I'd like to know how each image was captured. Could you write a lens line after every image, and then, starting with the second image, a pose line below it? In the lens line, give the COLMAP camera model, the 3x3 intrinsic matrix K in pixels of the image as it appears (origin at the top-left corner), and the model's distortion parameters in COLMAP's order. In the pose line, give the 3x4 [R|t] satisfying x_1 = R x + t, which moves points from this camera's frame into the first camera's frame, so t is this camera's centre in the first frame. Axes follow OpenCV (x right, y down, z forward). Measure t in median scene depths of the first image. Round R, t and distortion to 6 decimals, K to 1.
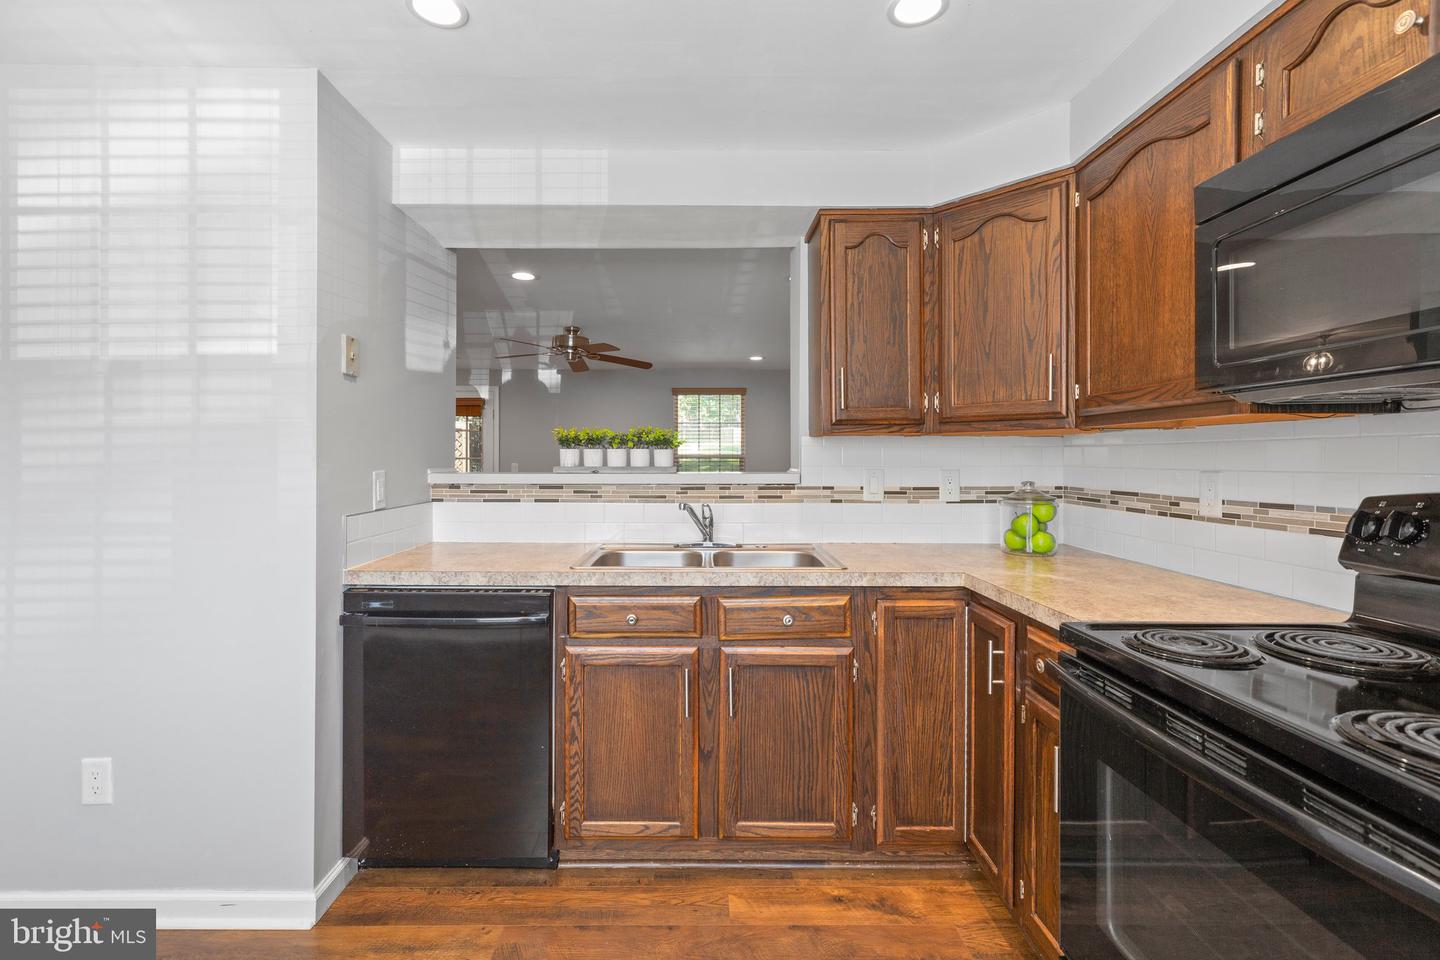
lens RADIAL K [[644.9, 0, 687.6], [0, 644.9, 461.8], [0, 0, 1]] dist [0.008451, -0.001144]
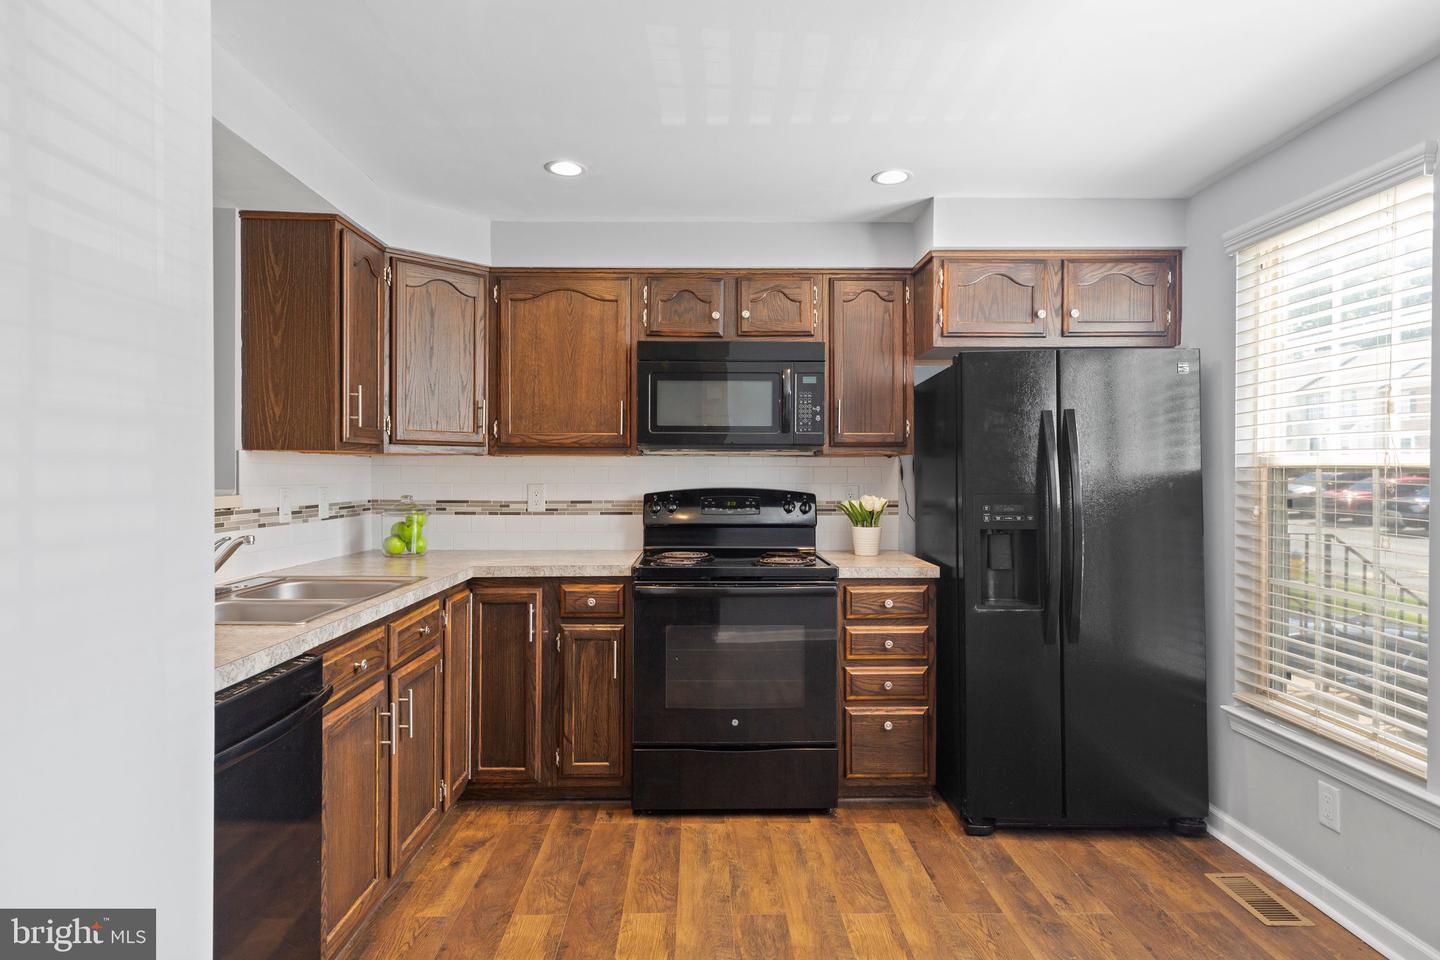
lens RADIAL K [[826.5, 0, 695.3], [0, 826.5, 476.7], [0, 0, 1]] dist [0.009852, 0.000747]
pose [[-0.003276, -0.003281, 0.999989, -1.181809], [0.004016, 0.999987, 0.003294, -0.008229], [-0.999987, 0.004027, -0.003263, 0.557899]]
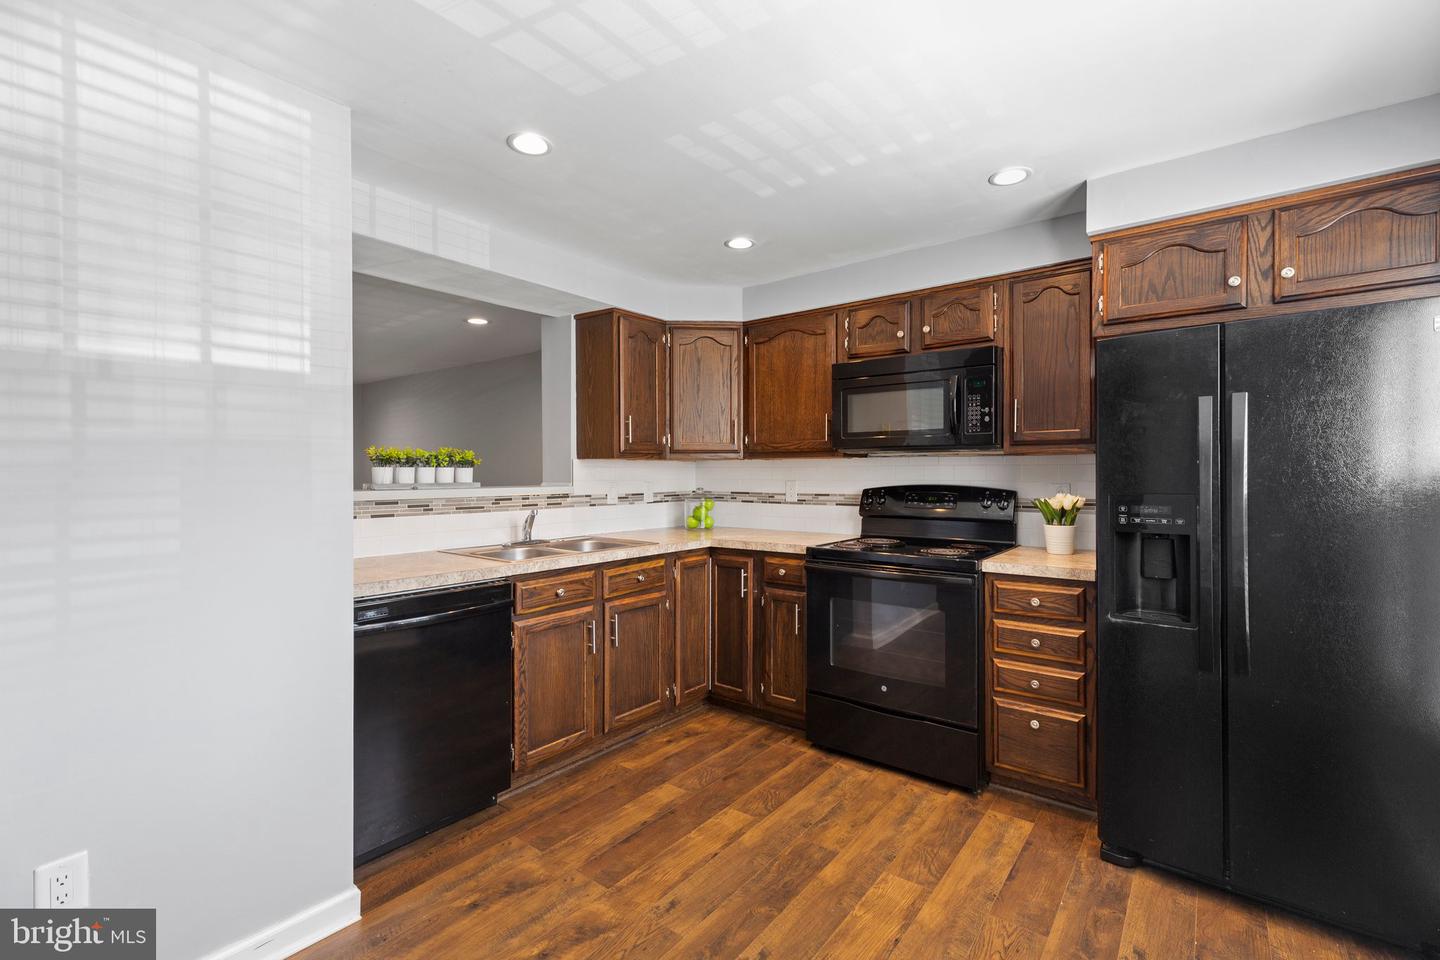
lens RADIAL K [[644.9, 0, 691.9], [0, 644.9, 477.7], [0, 0, 1]] dist [0.008451, -0.001144]
pose [[0.634689, -0.007398, 0.772732, -0.966835], [0.006784, 0.999969, 0.004001, -0.004939], [-0.772738, 0.002703, 0.634720, -0.091477]]
